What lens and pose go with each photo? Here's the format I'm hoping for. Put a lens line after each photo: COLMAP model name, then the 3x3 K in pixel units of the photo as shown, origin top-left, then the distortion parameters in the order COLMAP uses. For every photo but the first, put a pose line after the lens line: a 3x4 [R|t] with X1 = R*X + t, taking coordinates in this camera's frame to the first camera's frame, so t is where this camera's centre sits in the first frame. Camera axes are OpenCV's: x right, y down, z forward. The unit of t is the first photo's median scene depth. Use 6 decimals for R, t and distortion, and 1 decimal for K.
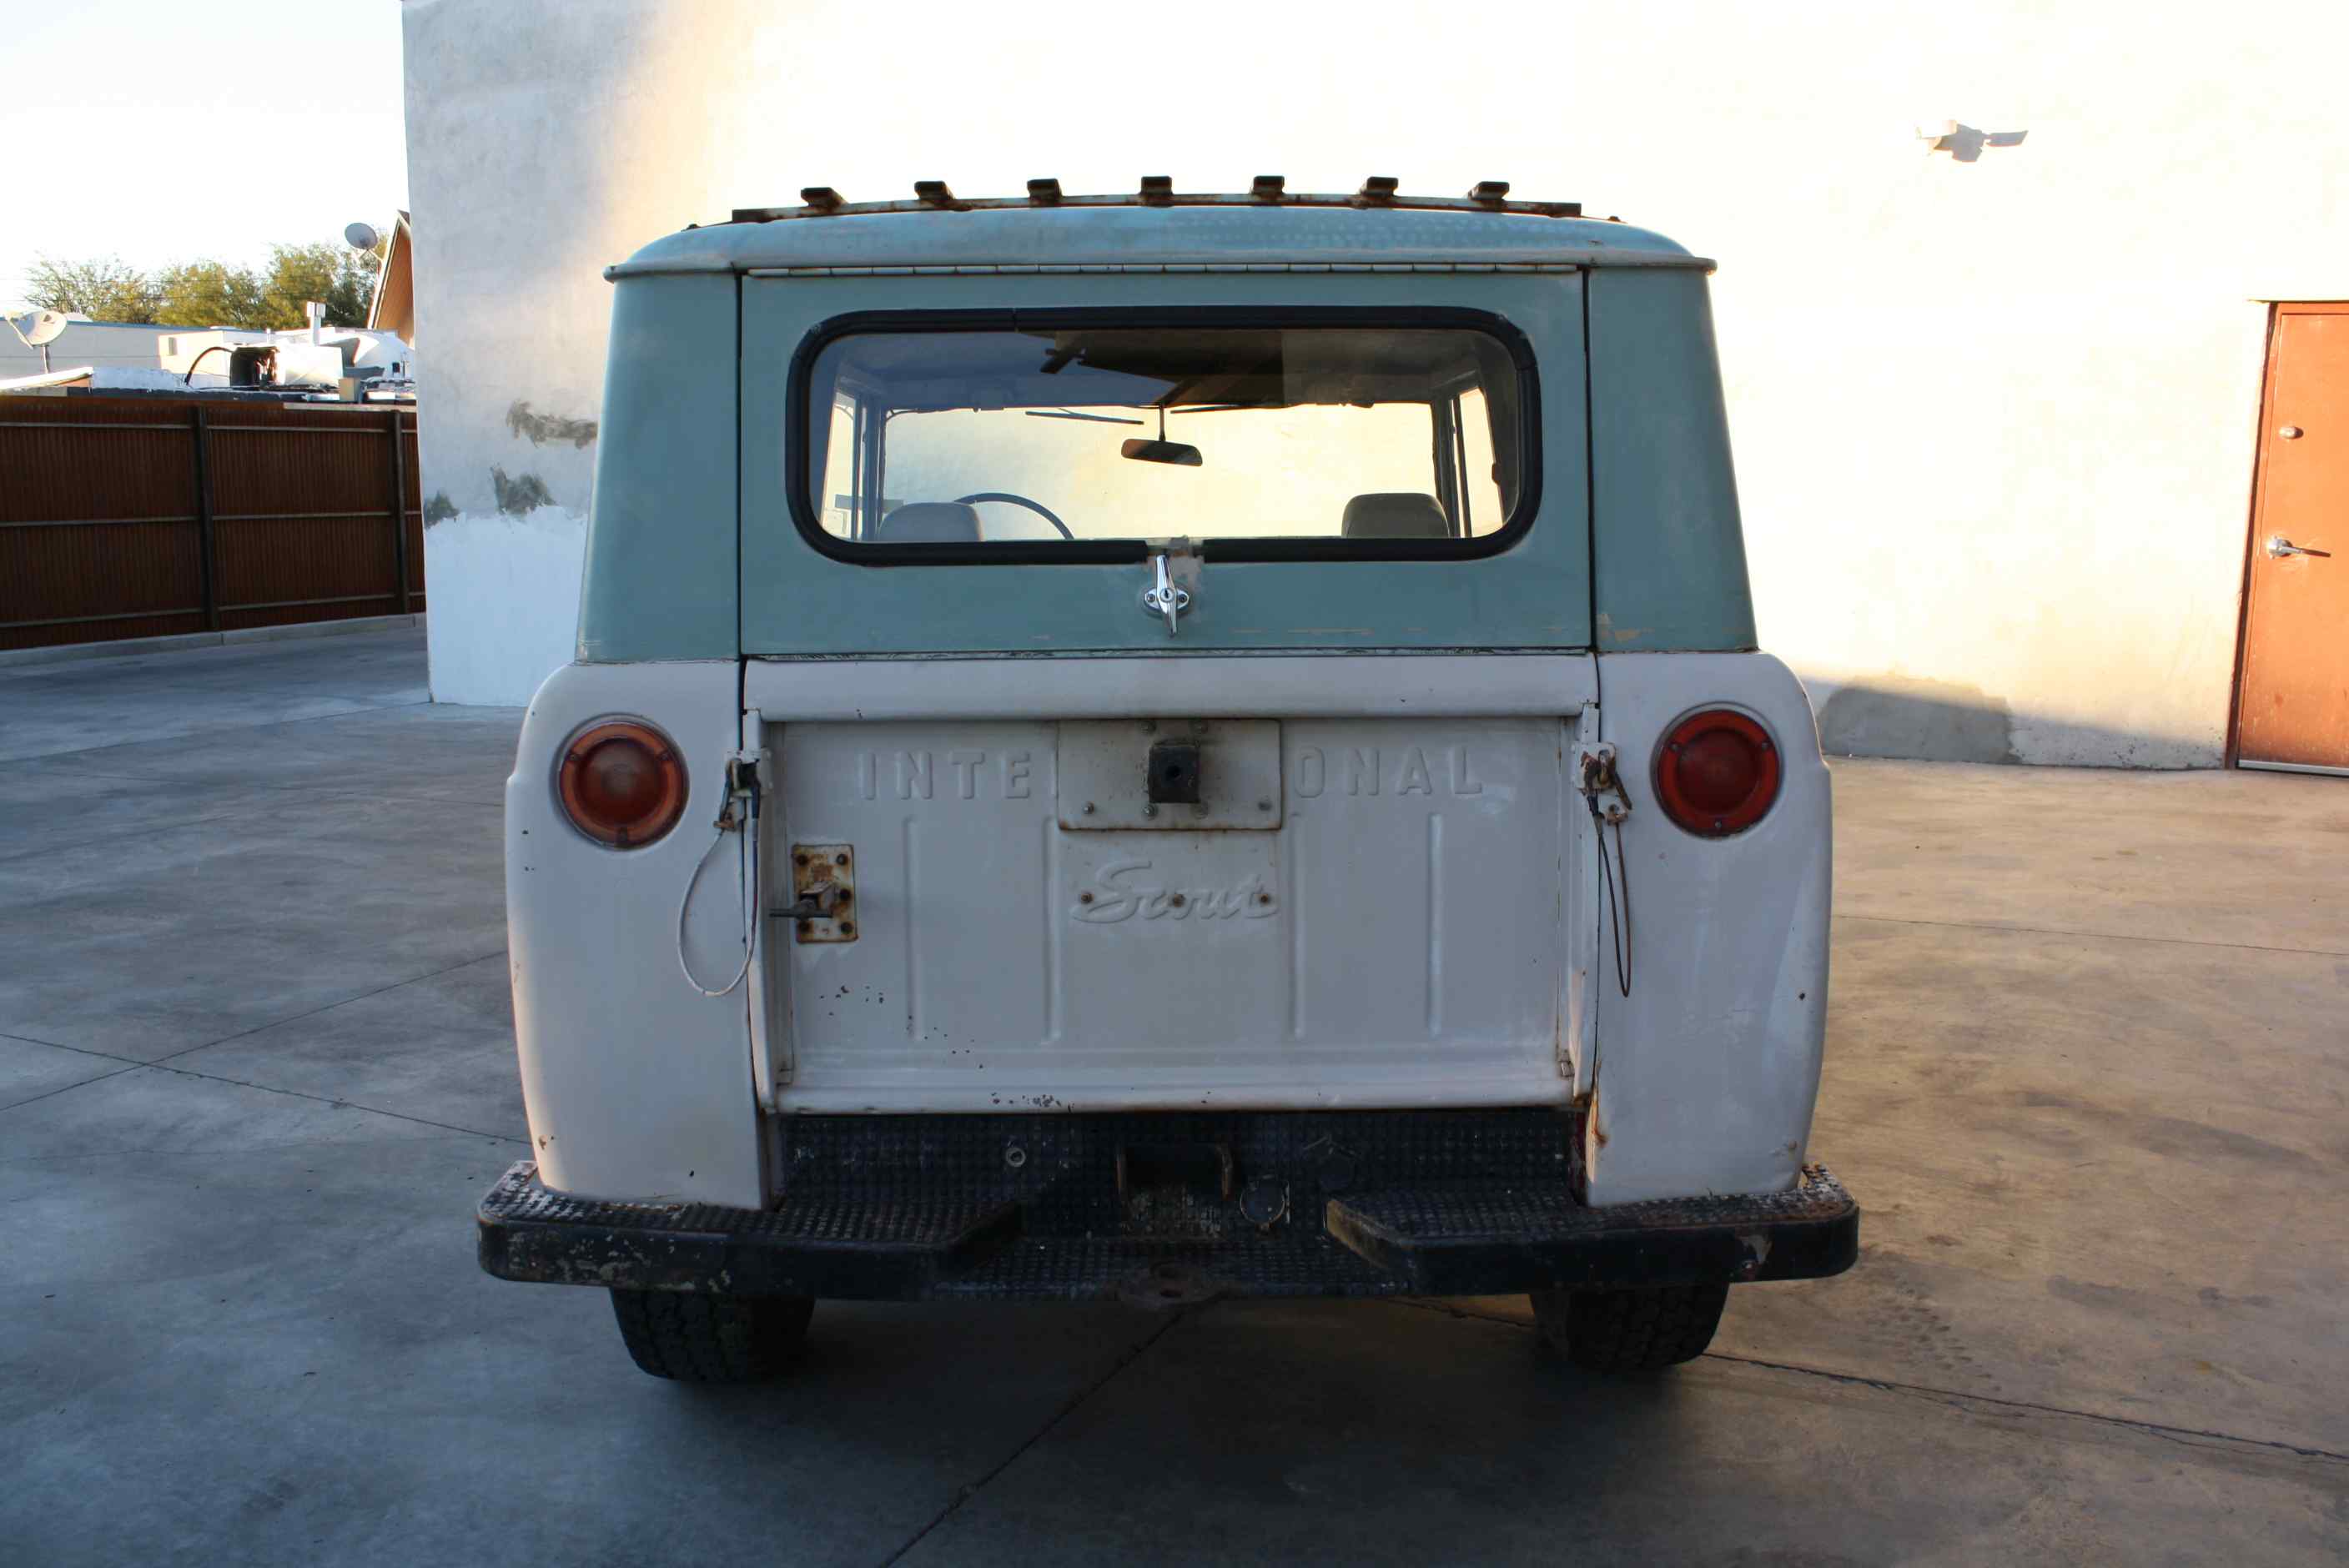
lens RADIAL K [[2003.4, 0, 1193.3], [0, 2003.4, 785.0], [0, 0, 1]] dist [-0.171601, 0.167411]
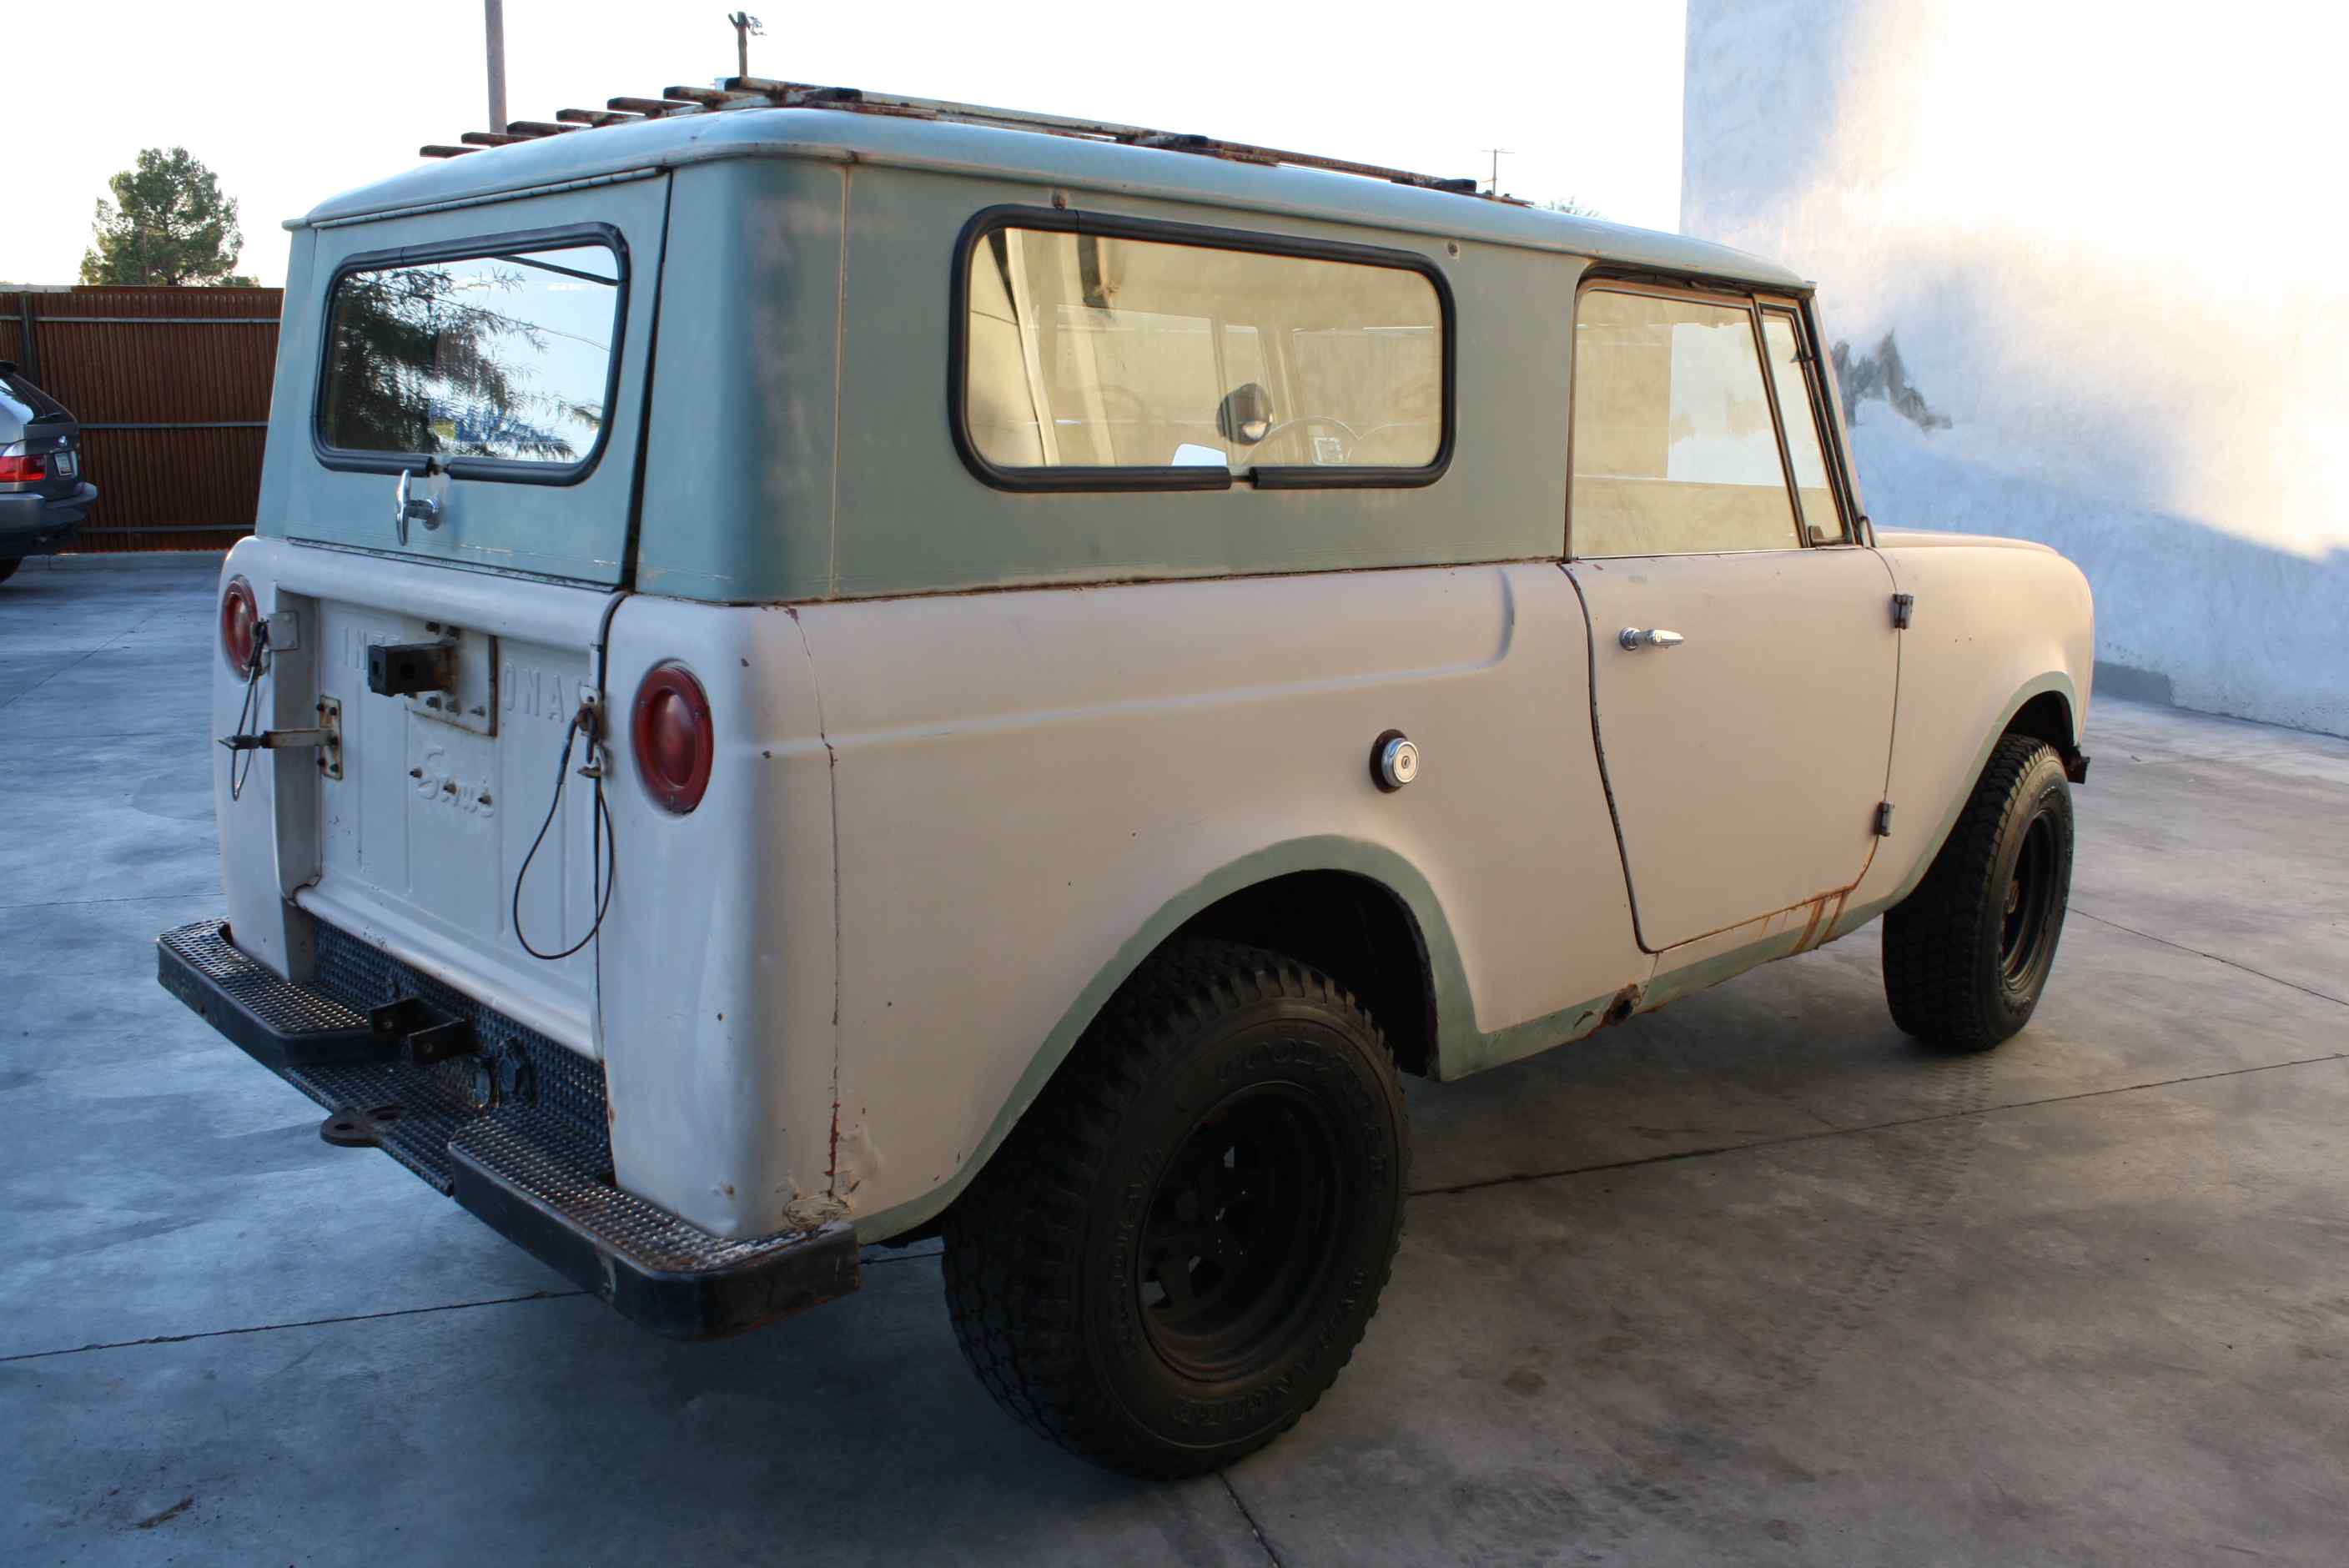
lens RADIAL K [[2003.4, 0, 1193.3], [0, 2003.4, 785.0], [0, 0, 1]] dist [-0.171601, 0.167411]
pose [[0.686928, 0.156371, -0.709702, 1.037865], [-0.129713, 0.987276, 0.091979, -0.095847], [0.715055, 0.028874, 0.698471, 0.545169]]
